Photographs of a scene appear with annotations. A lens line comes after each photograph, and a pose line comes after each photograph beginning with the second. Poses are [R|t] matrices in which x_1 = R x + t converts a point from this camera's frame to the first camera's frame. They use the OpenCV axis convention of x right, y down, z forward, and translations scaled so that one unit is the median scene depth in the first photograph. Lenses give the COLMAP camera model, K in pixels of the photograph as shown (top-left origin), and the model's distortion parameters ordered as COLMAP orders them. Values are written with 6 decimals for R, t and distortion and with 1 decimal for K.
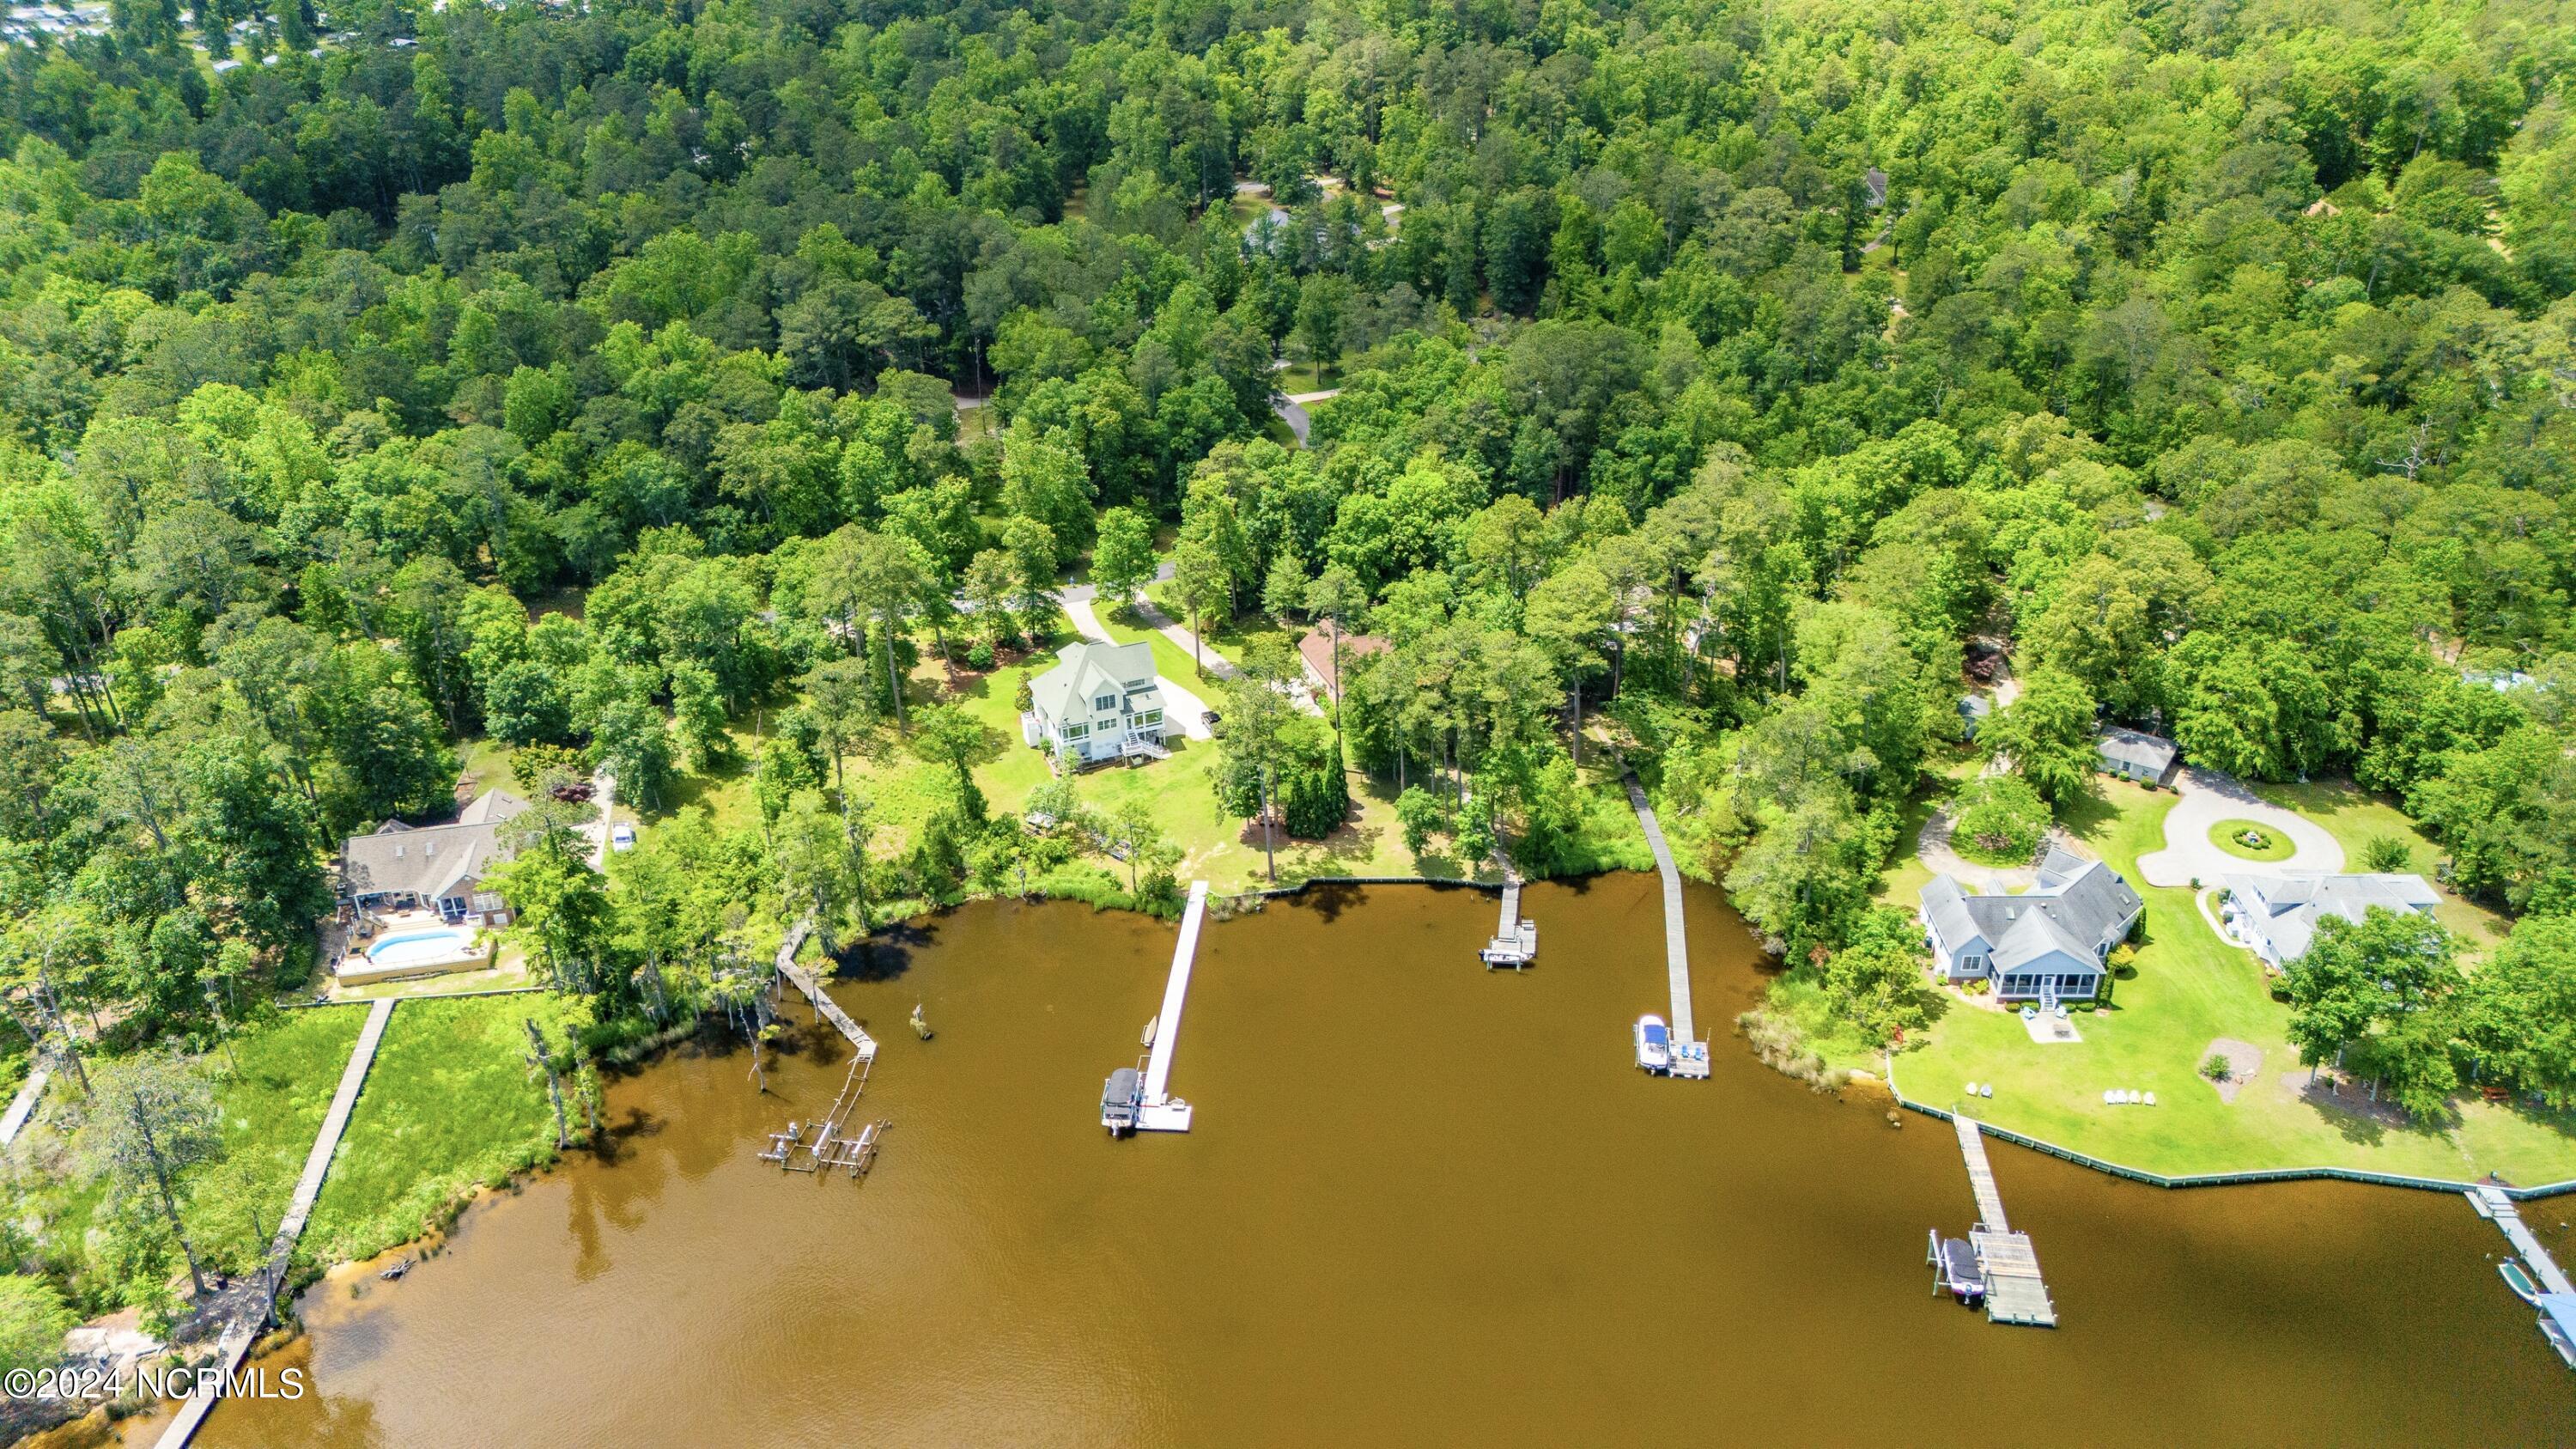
lens RADIAL K [[1872.8, 0, 1287.9], [0, 1872.8, 737.1], [0, 0, 1]] dist [0.136405, -0.261389]
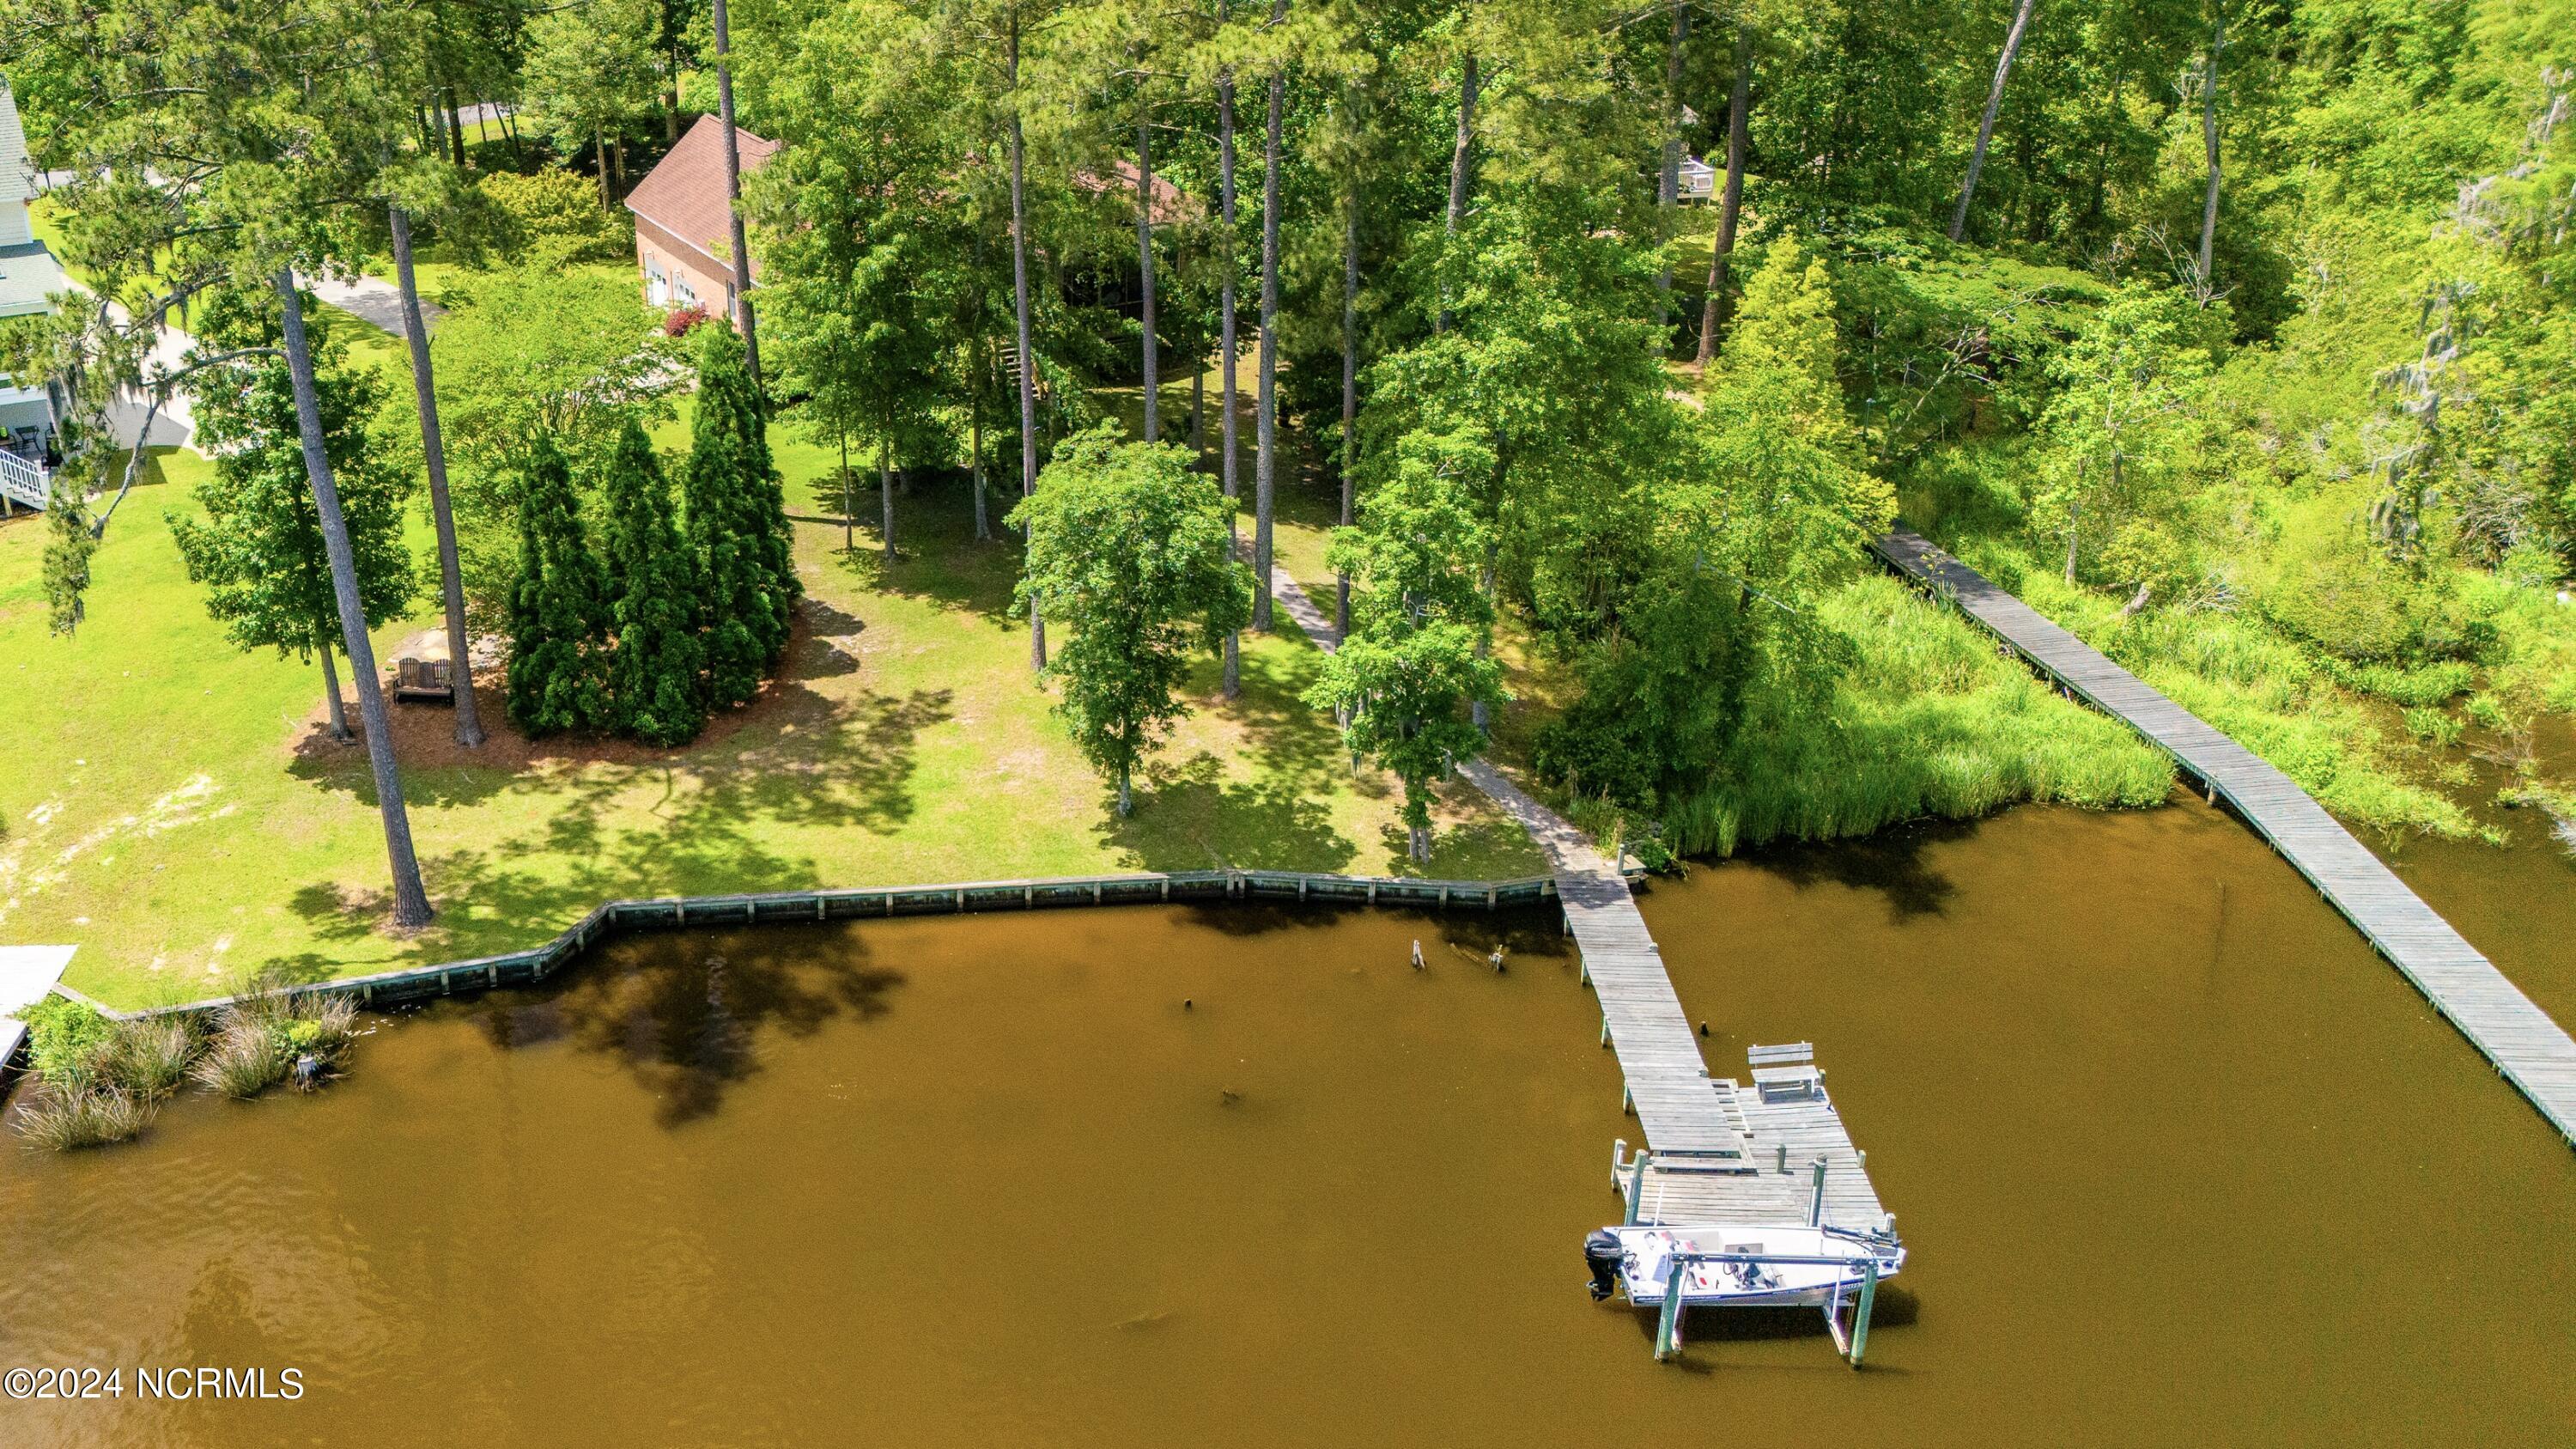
lens RADIAL K [[2319.4, 0, 1010.3], [0, 2319.4, 669.0], [0, 0, 1]] dist [0.153044, -0.346602]
pose [[0.993625, -0.034187, 0.107431, 0.027369], [0.044914, 0.994066, -0.099076, 0.072588], [-0.103406, 0.103269, 0.989264, 0.701519]]
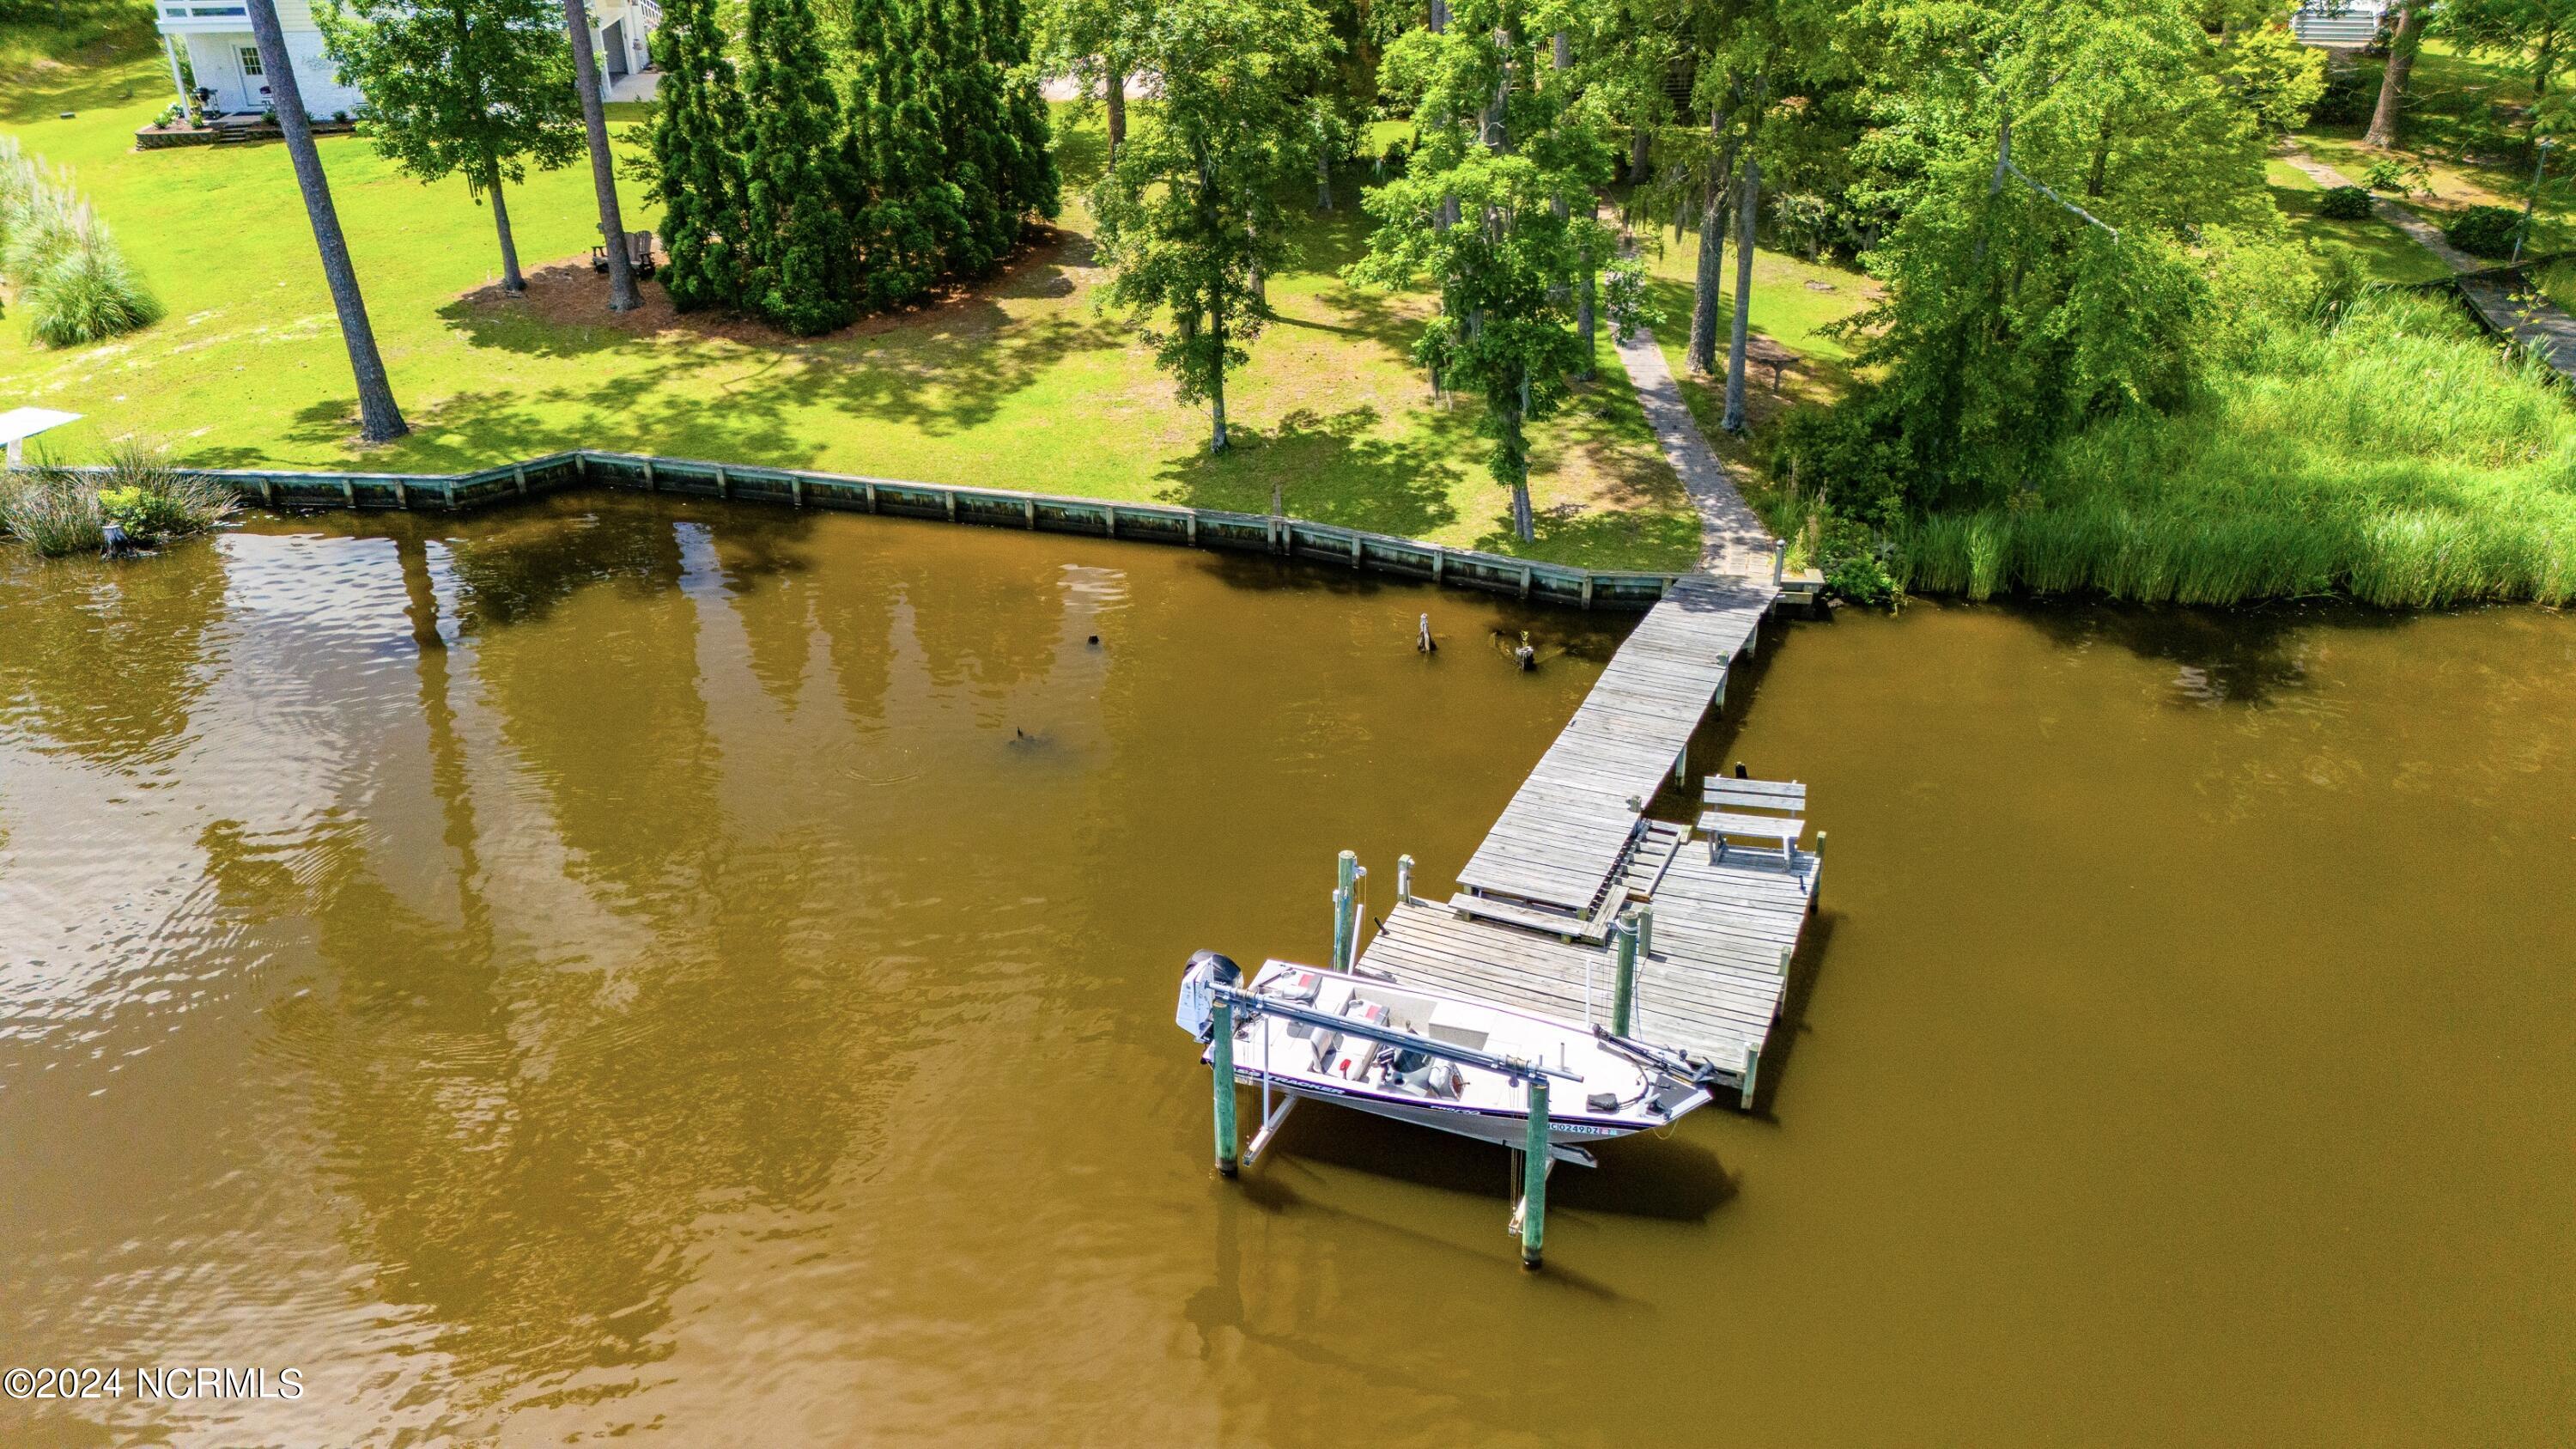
lens RADIAL K [[1891.8, 0, 1288.0], [0, 1891.8, 724.5], [0, 0, 1]] dist [0.052558, -0.035352]
pose [[0.965933, 0.123814, -0.227251, 0.113602], [-0.133041, 0.990778, -0.025684, 0.090946], [0.221976, 0.055043, 0.973497, 0.794200]]
